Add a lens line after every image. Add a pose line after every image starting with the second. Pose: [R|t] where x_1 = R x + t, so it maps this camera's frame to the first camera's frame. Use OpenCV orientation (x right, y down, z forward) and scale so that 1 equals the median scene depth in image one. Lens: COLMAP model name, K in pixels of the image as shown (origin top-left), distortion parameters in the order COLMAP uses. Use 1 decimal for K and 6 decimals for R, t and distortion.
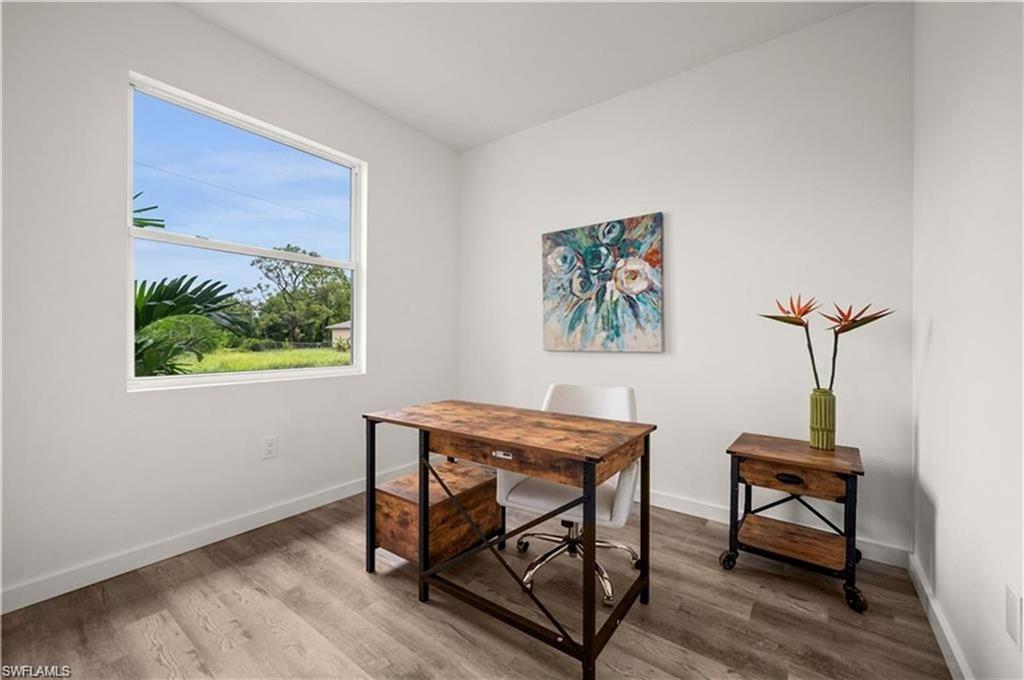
lens RADIAL K [[412.1, 0, 511.3], [0, 412.1, 342.5], [0, 0, 1]] dist [0.000491, 0.000076]
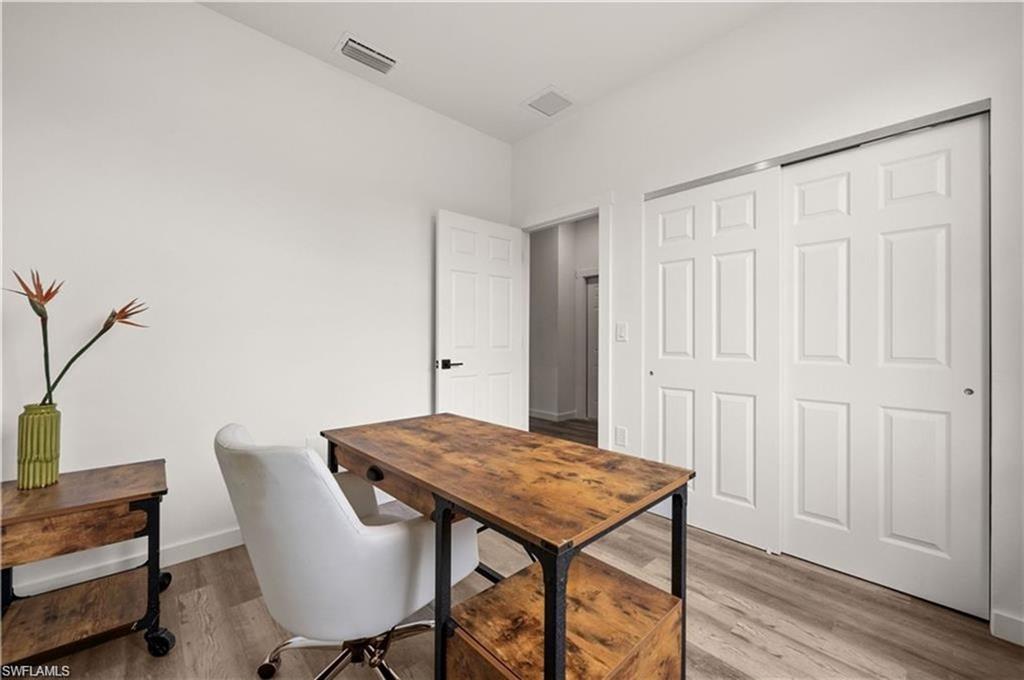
lens RADIAL K [[403.6, 0, 512.8], [0, 403.6, 338.8], [0, 0, 1]] dist [-0.000470, -0.000088]
pose [[-0.984292, -0.008425, 0.176346, -0.238685], [-0.007705, 0.999959, 0.004770, -0.015920], [-0.176379, 0.003337, -0.984317, 1.860410]]
